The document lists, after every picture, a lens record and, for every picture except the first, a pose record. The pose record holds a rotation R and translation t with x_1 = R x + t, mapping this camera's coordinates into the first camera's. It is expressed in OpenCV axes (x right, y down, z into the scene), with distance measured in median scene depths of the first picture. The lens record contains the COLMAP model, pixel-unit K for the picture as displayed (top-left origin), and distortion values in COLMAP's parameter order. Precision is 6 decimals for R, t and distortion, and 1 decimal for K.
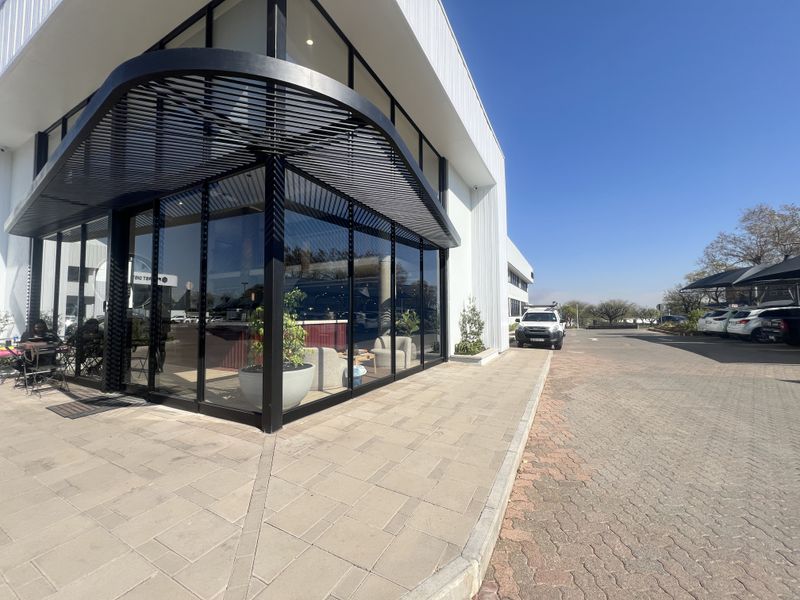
lens RADIAL K [[318.4, 0, 398.1], [0, 318.4, 298.7], [0, 0, 1]] dist [-0.000538, 0.000778]
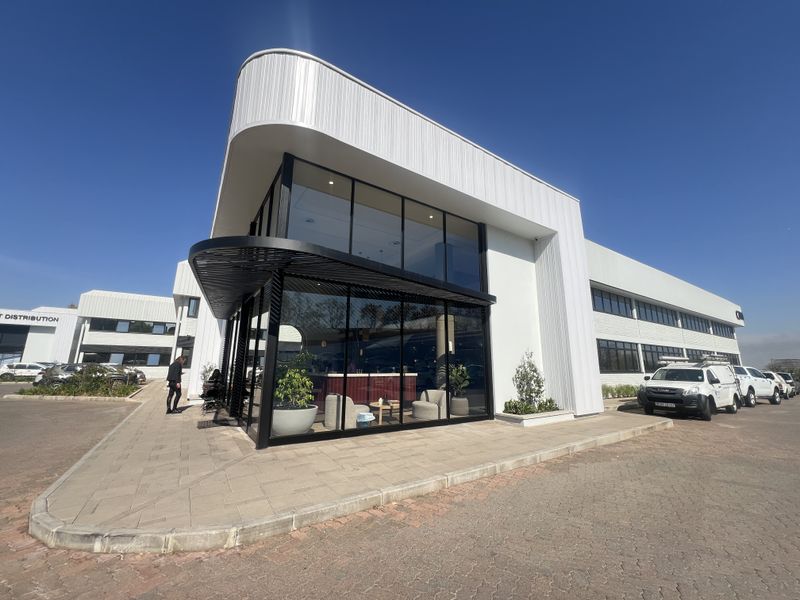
lens RADIAL K [[318.4, 0, 400.5], [0, 318.4, 300.7], [0, 0, 1]] dist [-0.000538, 0.000778]
pose [[0.879452, -0.083475, -0.468611, 0.385586], [0.011765, 0.988014, -0.153918, -0.016682], [0.475842, 0.129851, 0.869892, -0.038912]]
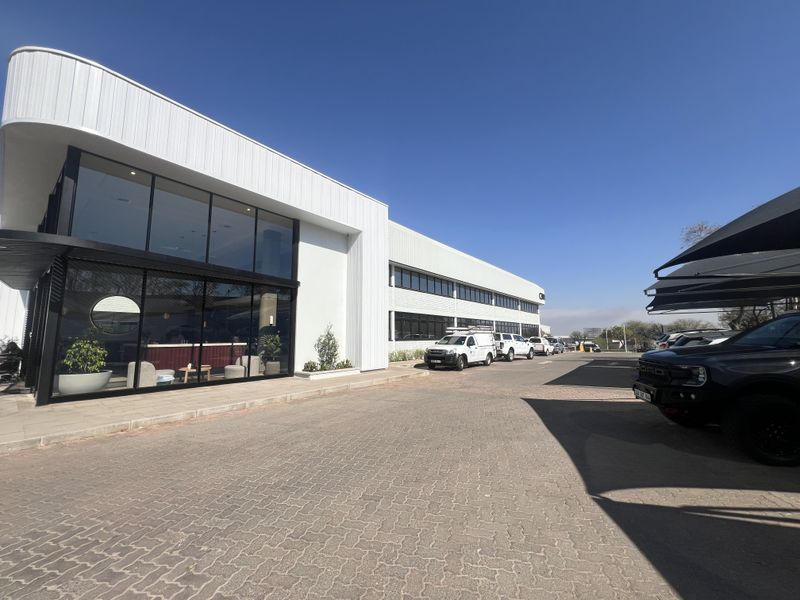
lens RADIAL K [[318.4, 0, 401.2], [0, 318.4, 300.1], [0, 0, 1]] dist [-0.000538, 0.000778]
pose [[0.983295, -0.019208, -0.181005, 0.797841], [0.008180, 0.998075, -0.061477, -0.024856], [0.181838, 0.058970, 0.981559, -0.185007]]
